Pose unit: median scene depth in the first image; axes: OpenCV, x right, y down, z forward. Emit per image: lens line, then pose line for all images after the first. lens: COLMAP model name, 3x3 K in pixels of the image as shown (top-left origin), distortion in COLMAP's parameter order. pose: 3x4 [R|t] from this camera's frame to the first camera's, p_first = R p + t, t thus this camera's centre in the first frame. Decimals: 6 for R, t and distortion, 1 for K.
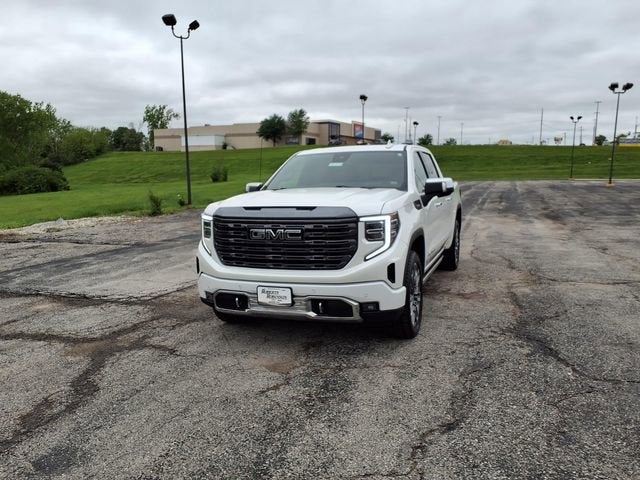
lens RADIAL K [[513.2, 0, 322.1], [0, 513.2, 243.8], [0, 0, 1]] dist [0.078021, -0.144751]
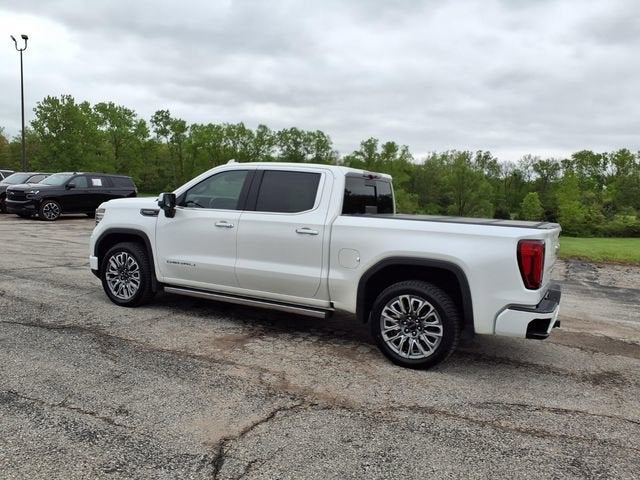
lens RADIAL K [[509.5, 0, 319.6], [0, 509.5, 250.0], [0, 0, 1]] dist [0.066466, -0.101080]
pose [[-0.120538, 0.124440, -0.984878, 1.403267], [-0.180752, 0.972776, 0.145033, -0.250585], [0.976114, 0.195501, -0.094764, 1.582270]]
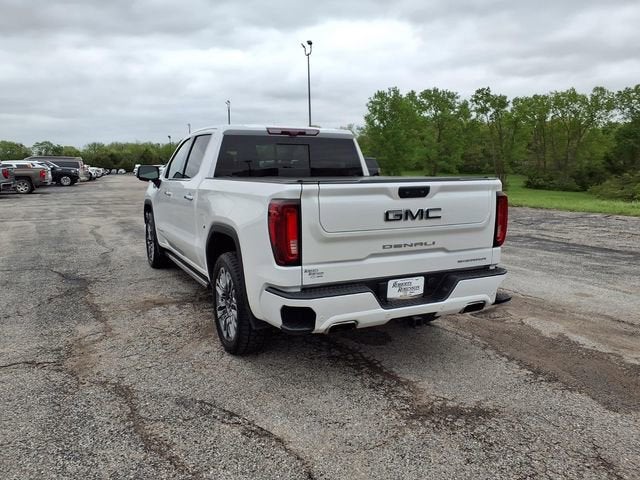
lens RADIAL K [[510.4, 0, 317.5], [0, 510.4, 244.5], [0, 0, 1]] dist [0.050899, -0.067222]
pose [[-0.684661, 0.136422, -0.715980, 0.923740], [-0.074731, 0.964011, 0.255143, -0.316510], [0.725020, 0.228193, -0.649826, 2.318586]]
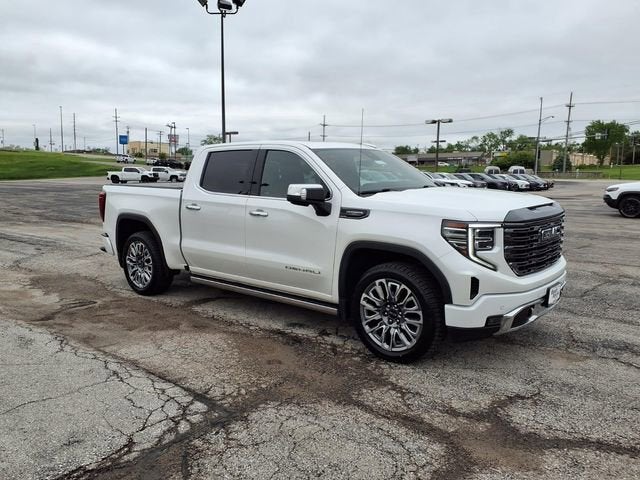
lens RADIAL K [[513.2, 0, 322.1], [0, 513.2, 243.8], [0, 0, 1]] dist [0.078021, -0.144751]
pose [[0.325692, -0.111866, 0.938835, -1.026221], [0.115979, 0.990204, 0.077753, -0.110197], [-0.938335, 0.083561, 0.335476, 0.931318]]
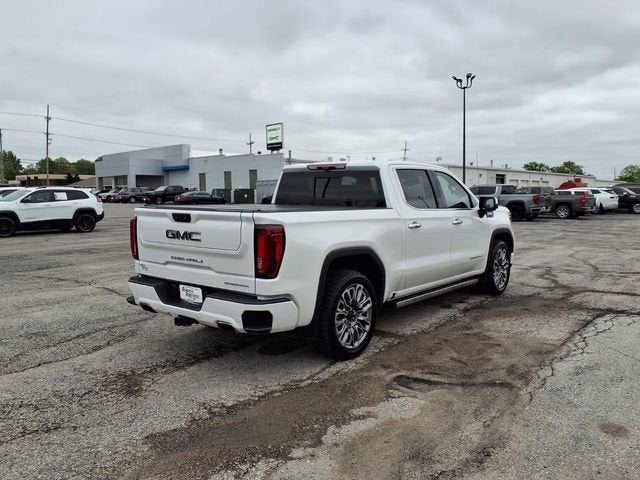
lens RADIAL K [[509.5, 0, 319.6], [0, 509.5, 250.0], [0, 0, 1]] dist [0.066466, -0.101080]
pose [[-0.949653, -0.015784, 0.312906, -0.169271], [0.058705, 0.972077, 0.227202, -0.349403], [-0.307755, 0.234132, -0.922209, 2.697190]]
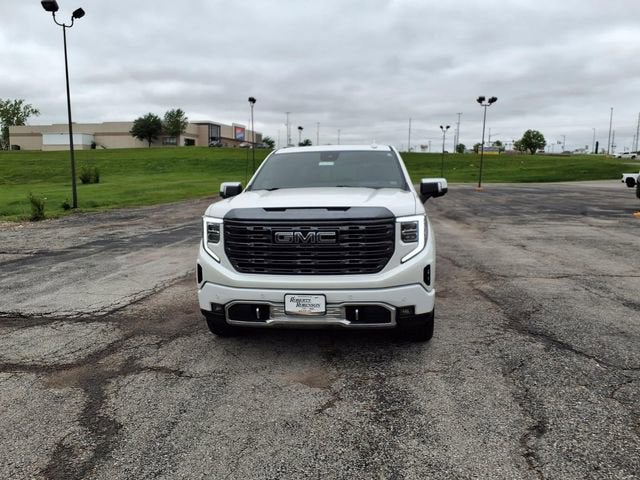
lens RADIAL K [[515.2, 0, 320.0], [0, 515.2, 240.0], [0, 0, 1]] dist [0.043142, -0.075799]
pose [[0.973488, -0.018819, 0.227961, -0.236559], [0.021915, 0.999699, -0.011059, -0.001277], [-0.227684, 0.015762, 0.973608, 0.086983]]
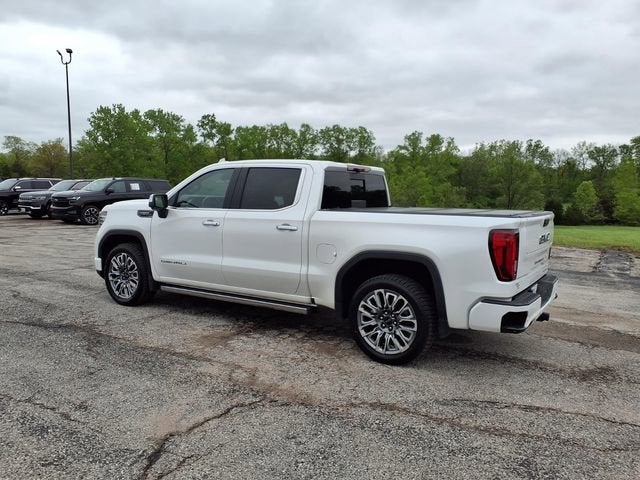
lens RADIAL K [[509.5, 0, 319.6], [0, 509.5, 250.0], [0, 0, 1]] dist [0.066466, -0.101080]
pose [[-0.210253, 0.133325, -0.968513, 1.371216], [-0.141814, 0.976021, 0.165144, -0.268528], [0.967307, 0.172070, -0.186304, 1.721725]]
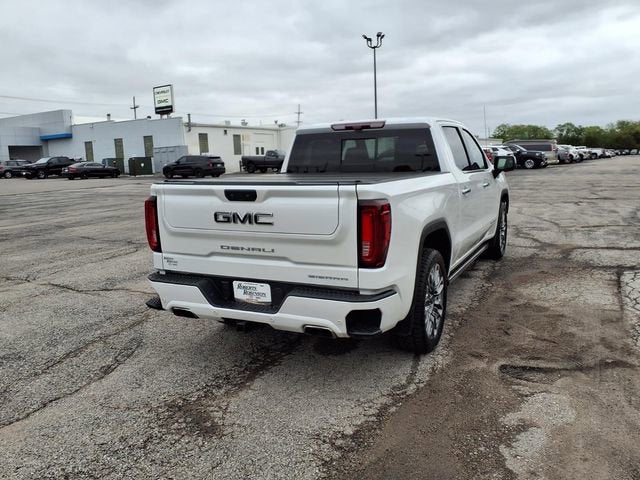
lens RADIAL K [[515.2, 0, 320.0], [0, 515.2, 240.0], [0, 0, 1]] dist [0.043142, -0.075799]
pose [[-0.992732, 0.033090, 0.115711, 0.148760], [0.065133, 0.956205, 0.285360, -0.349653], [-0.101201, 0.290823, -0.951410, 2.603892]]
